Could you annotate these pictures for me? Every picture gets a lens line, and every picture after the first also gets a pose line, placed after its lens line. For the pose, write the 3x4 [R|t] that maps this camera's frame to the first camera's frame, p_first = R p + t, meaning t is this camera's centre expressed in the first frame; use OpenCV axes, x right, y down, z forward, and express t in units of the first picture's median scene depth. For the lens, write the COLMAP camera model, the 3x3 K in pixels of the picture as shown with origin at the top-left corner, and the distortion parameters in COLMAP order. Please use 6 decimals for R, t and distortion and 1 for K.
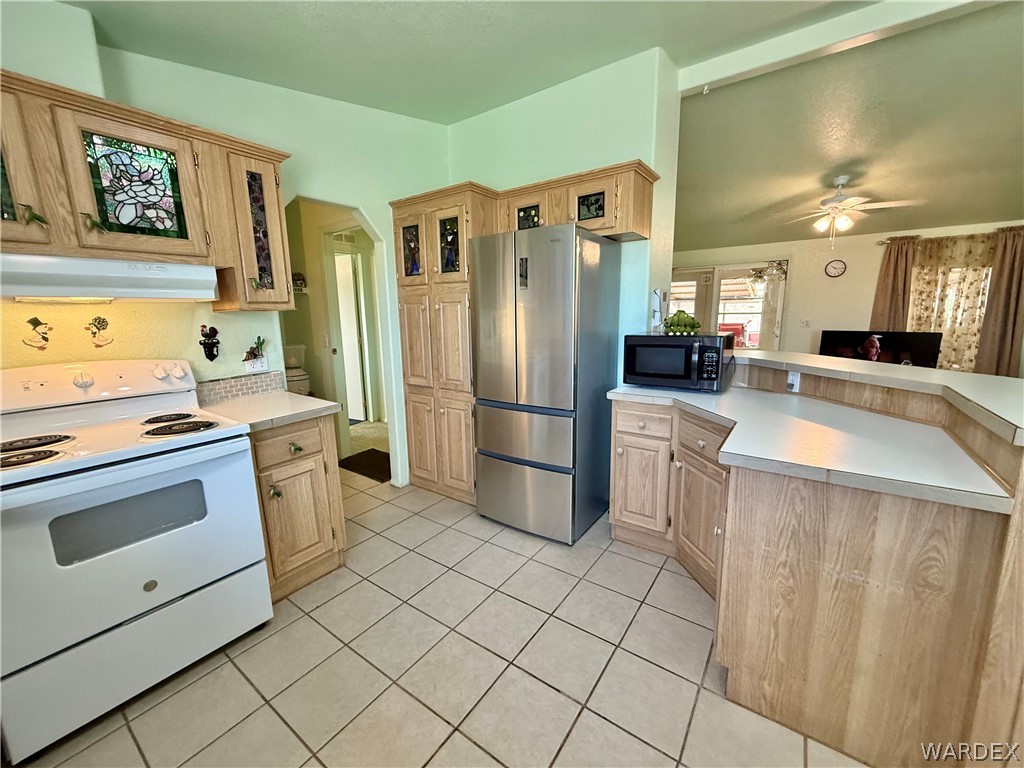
lens RADIAL K [[409.8, 0, 511.6], [0, 409.8, 385.1], [0, 0, 1]] dist [-0.000589, -0.000313]
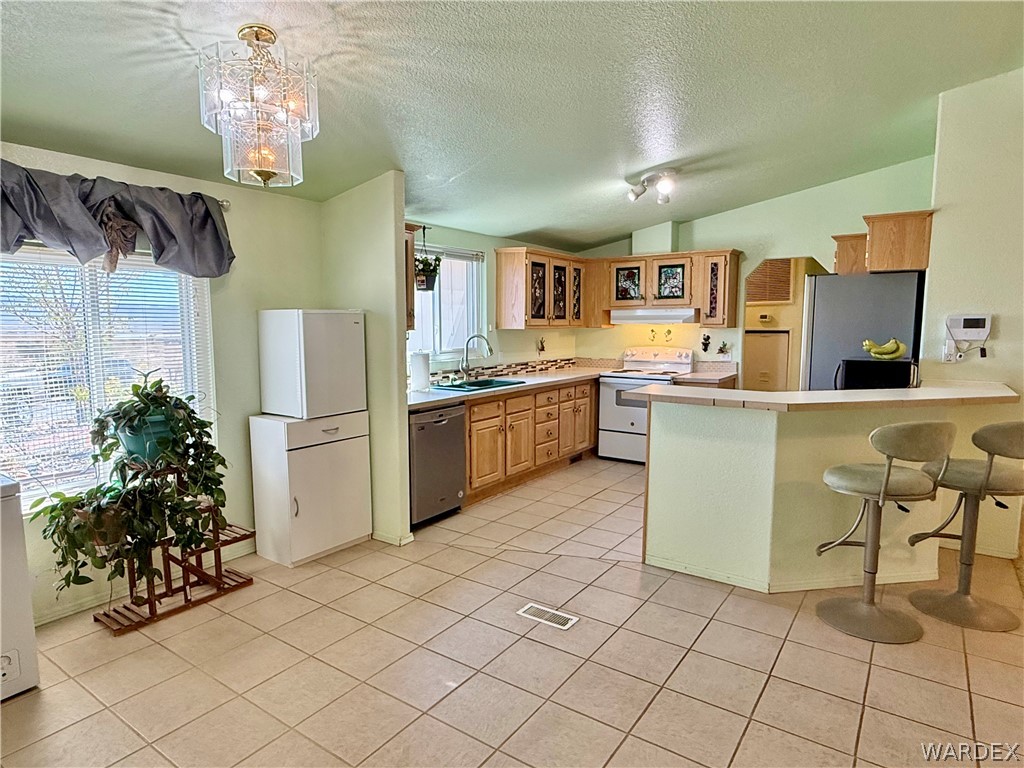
lens RADIAL K [[597.9, 0, 512.8], [0, 597.9, 386.7], [0, 0, 1]] dist [0.002794, 0.002058]
pose [[0.020385, 0.126537, -0.991752, 2.626112], [-0.174308, 0.977216, 0.121100, -0.100055], [0.984480, 0.170402, 0.041977, -0.032332]]
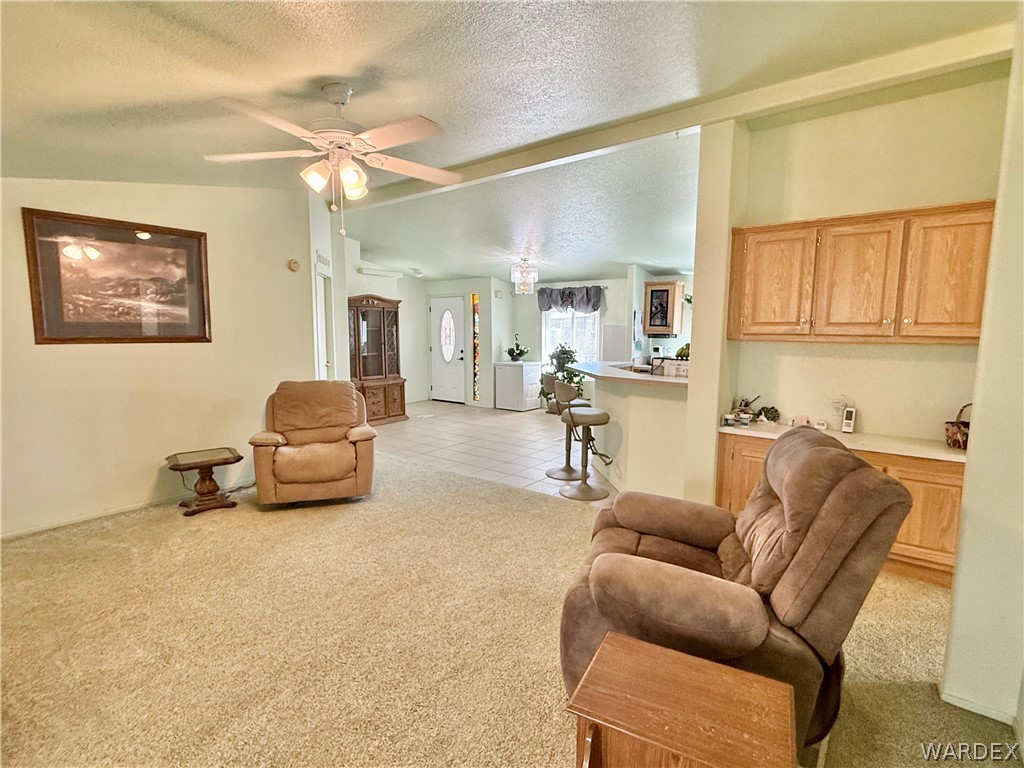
lens RADIAL K [[499.9, 0, 509.8], [0, 499.9, 388.9], [0, 0, 1]] dist [0.001922, -0.000394]
pose [[-0.999362, 0.007042, 0.035016, 1.328624], [0.017054, 0.955485, 0.294546, -0.748848], [-0.031383, 0.294955, -0.954996, 3.684105]]
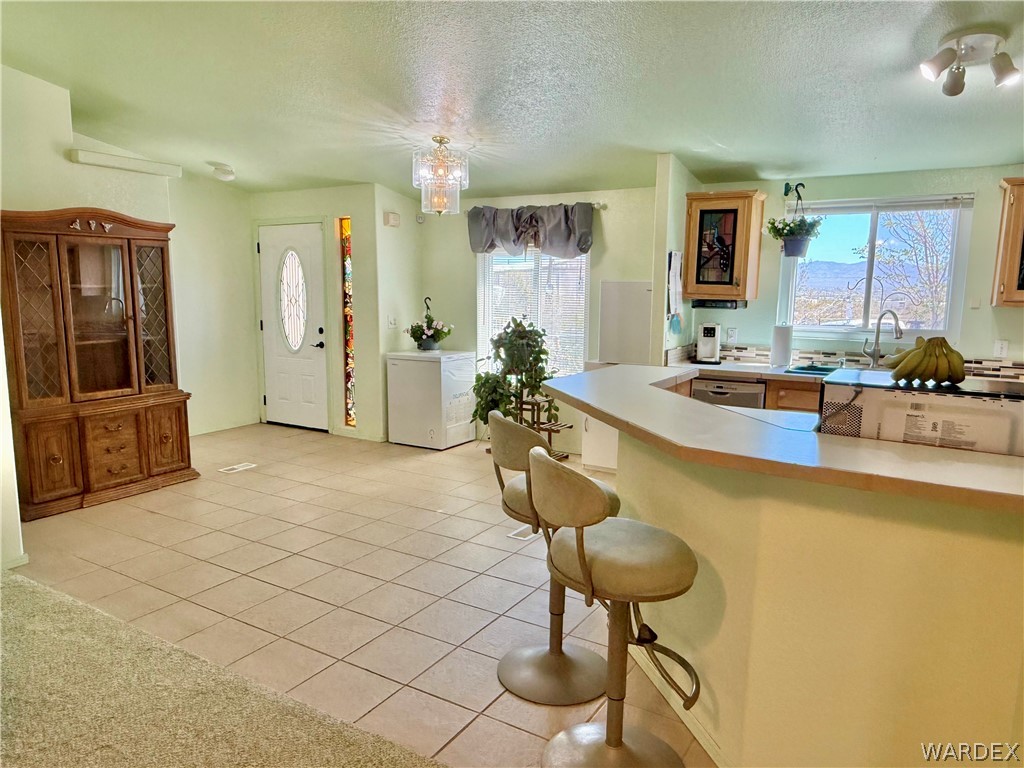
lens RADIAL K [[716.0, 0, 505.4], [0, 716.0, 388.7], [0, 0, 1]] dist [0.022451, -0.022930]
pose [[-0.997088, 0.016007, -0.074560, 1.315003], [-0.008487, 0.948358, 0.317088, -0.521348], [0.075785, 0.316798, -0.945461, 2.379539]]
